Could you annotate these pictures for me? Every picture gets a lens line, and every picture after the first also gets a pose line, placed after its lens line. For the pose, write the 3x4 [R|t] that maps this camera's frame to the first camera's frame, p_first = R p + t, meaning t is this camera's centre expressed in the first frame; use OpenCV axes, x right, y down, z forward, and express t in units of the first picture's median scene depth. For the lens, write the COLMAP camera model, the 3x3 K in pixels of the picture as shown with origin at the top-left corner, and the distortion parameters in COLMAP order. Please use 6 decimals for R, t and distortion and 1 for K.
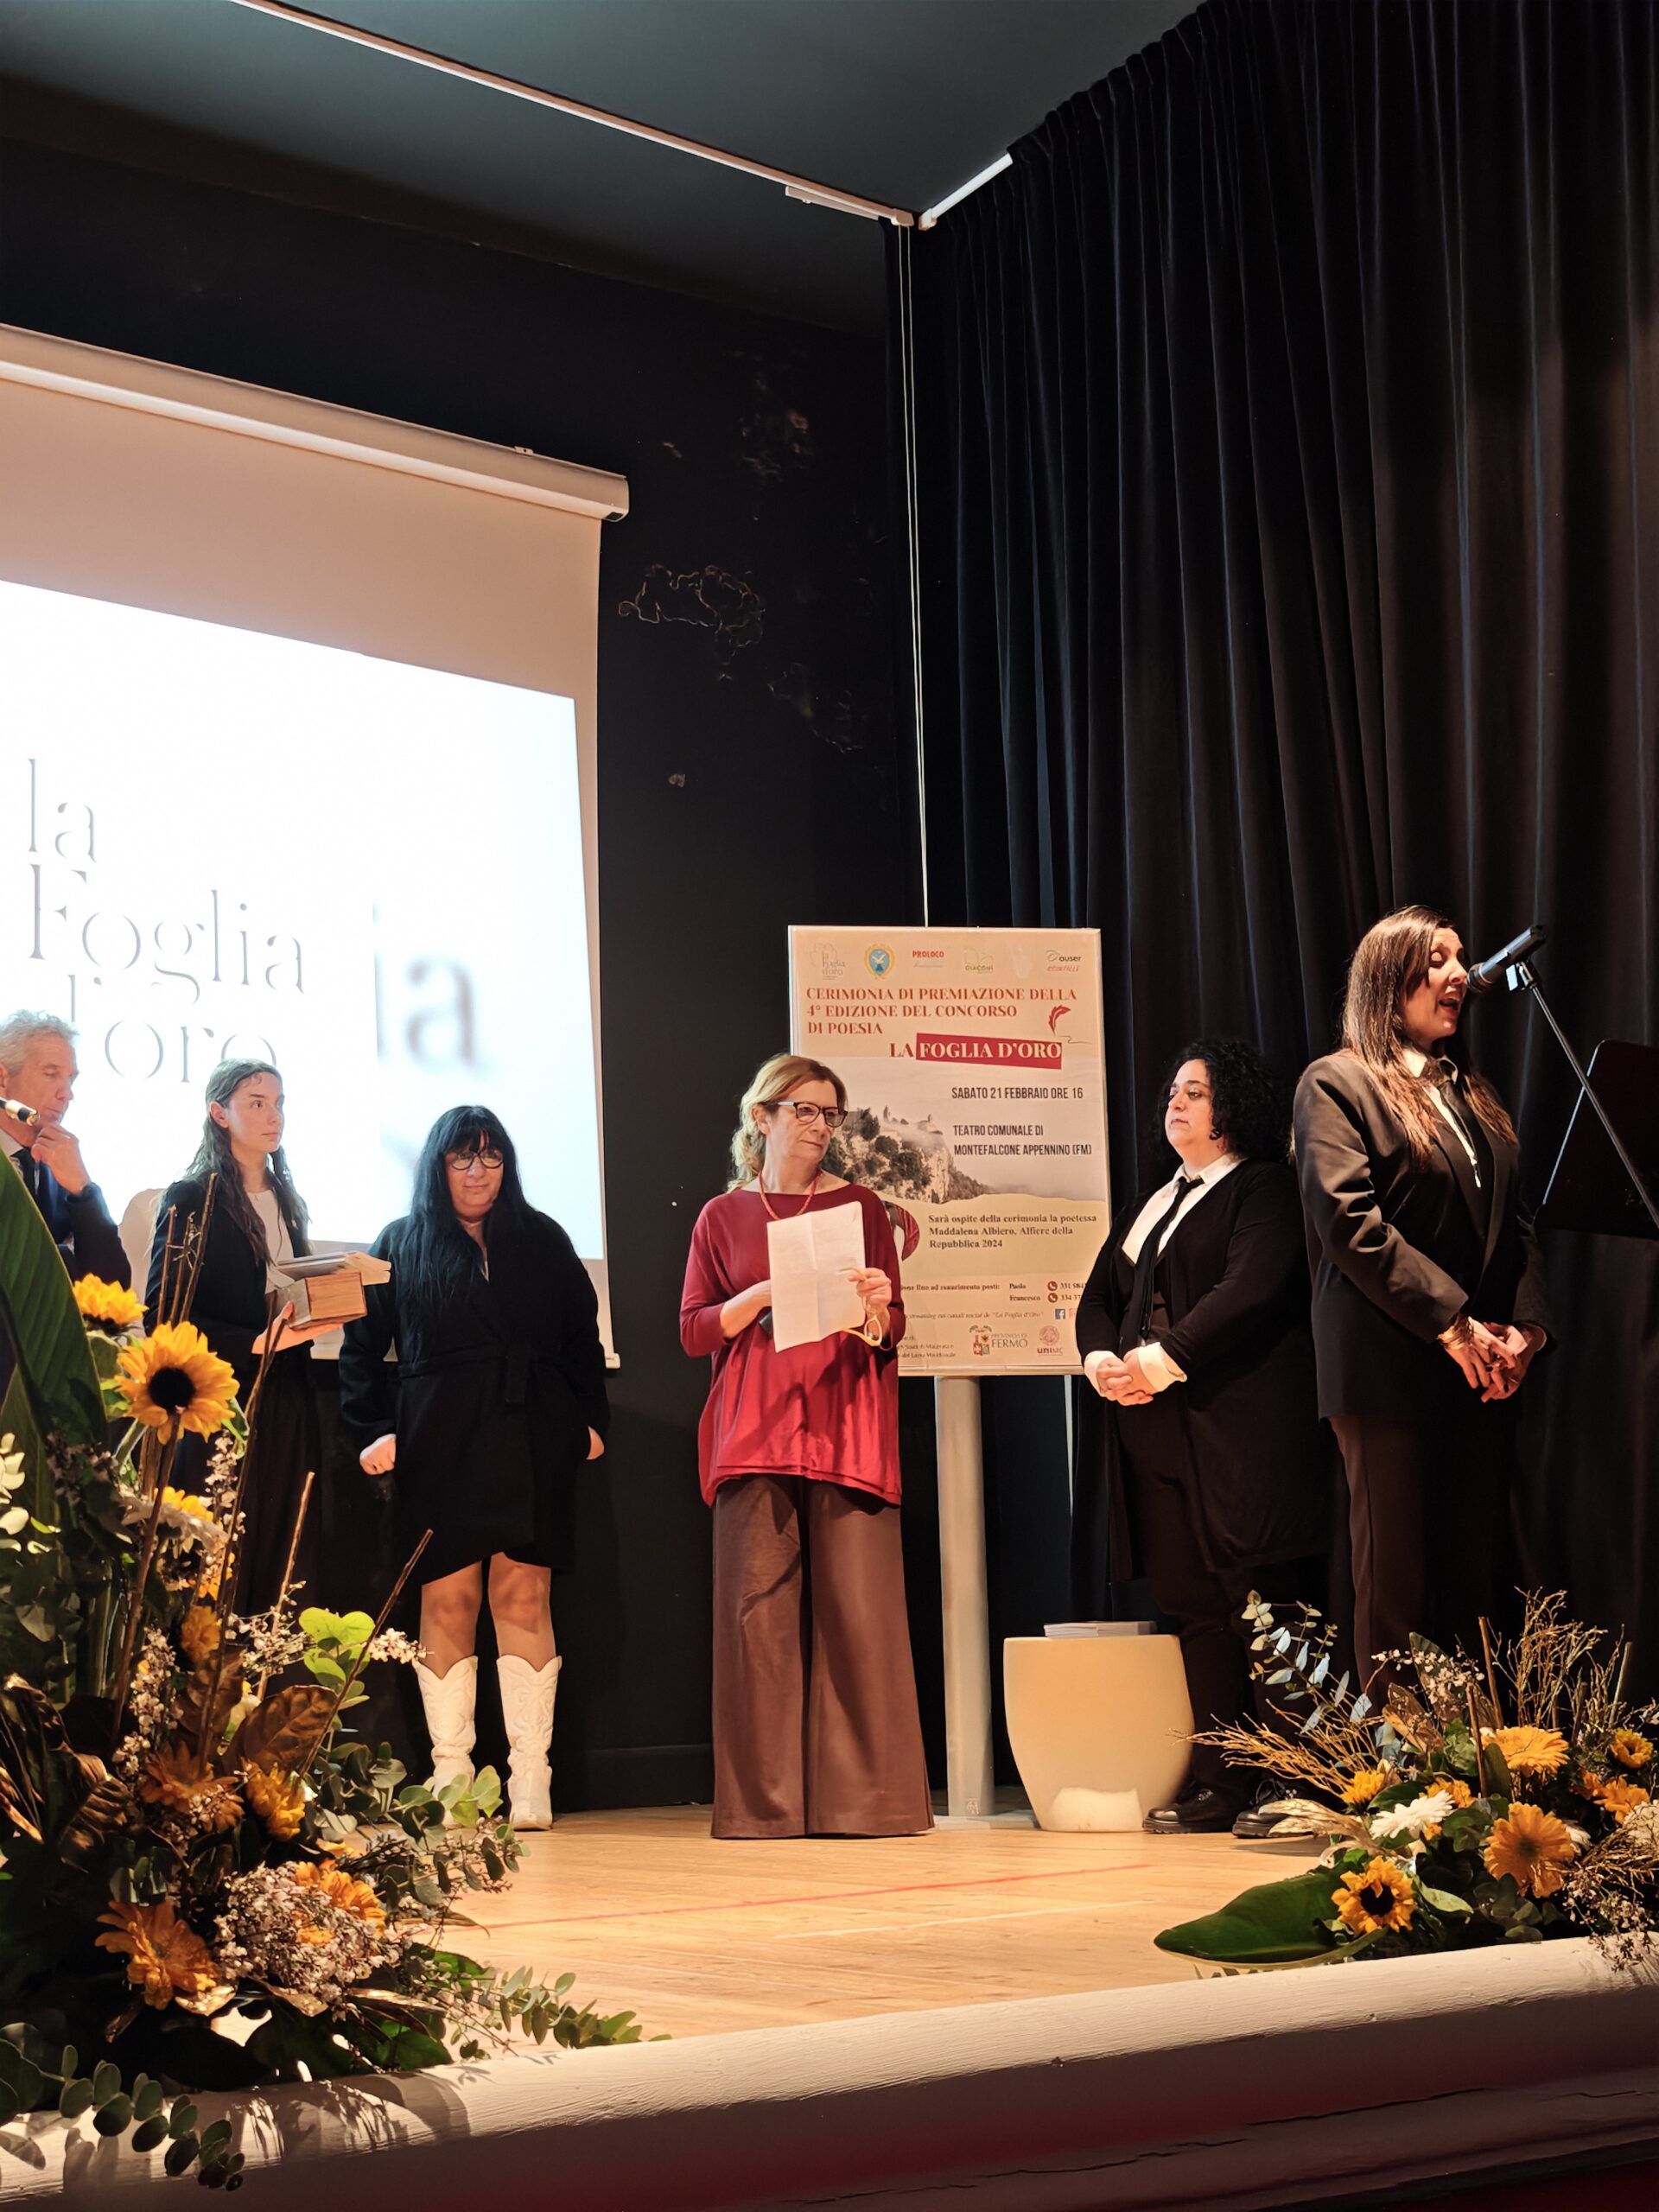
lens RADIAL K [[3017.7, 0, 807.8], [0, 3017.7, 1141.8], [0, 0, 1]] dist [0.031353, 0.000000]
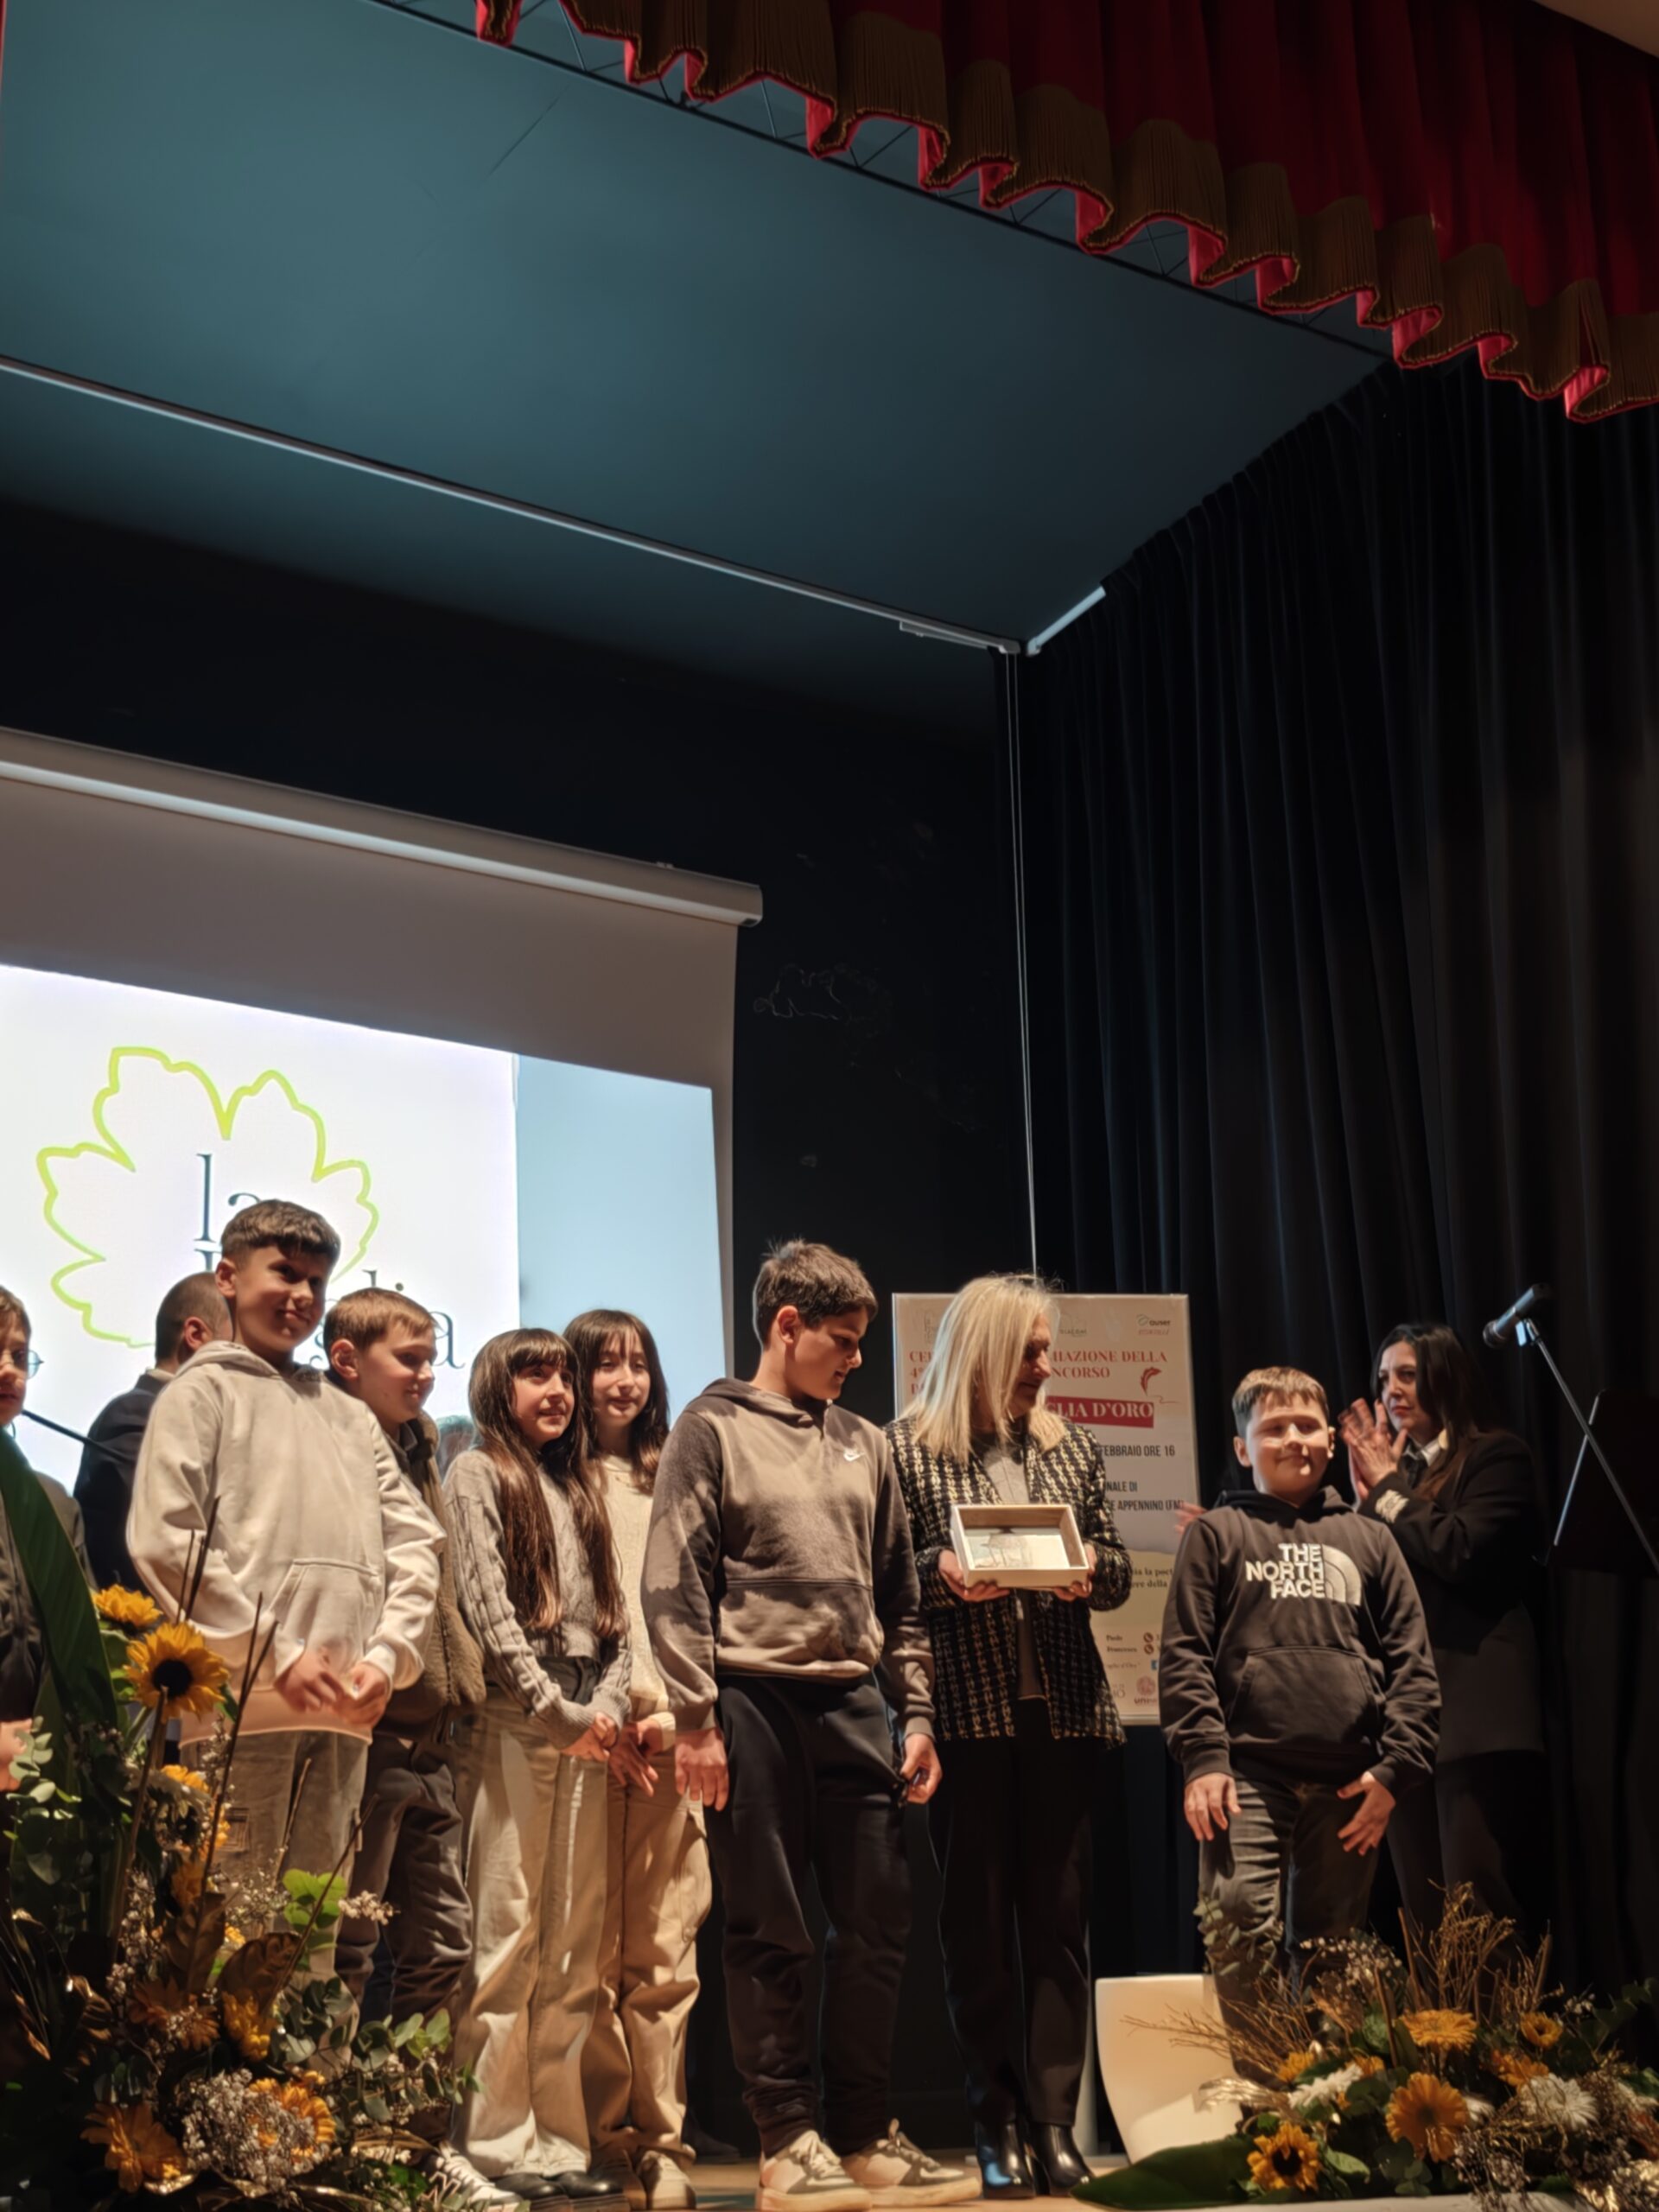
lens RADIAL K [[3017.7, 0, 815.7], [0, 3017.7, 1263.2], [0, 0, 1]] dist [0.031353, 0.000000]
pose [[0.996484, -0.013939, -0.082616, 0.141996], [0.006673, 0.996135, -0.087587, 0.025300], [0.083517, 0.086728, 0.992725, -0.173167]]
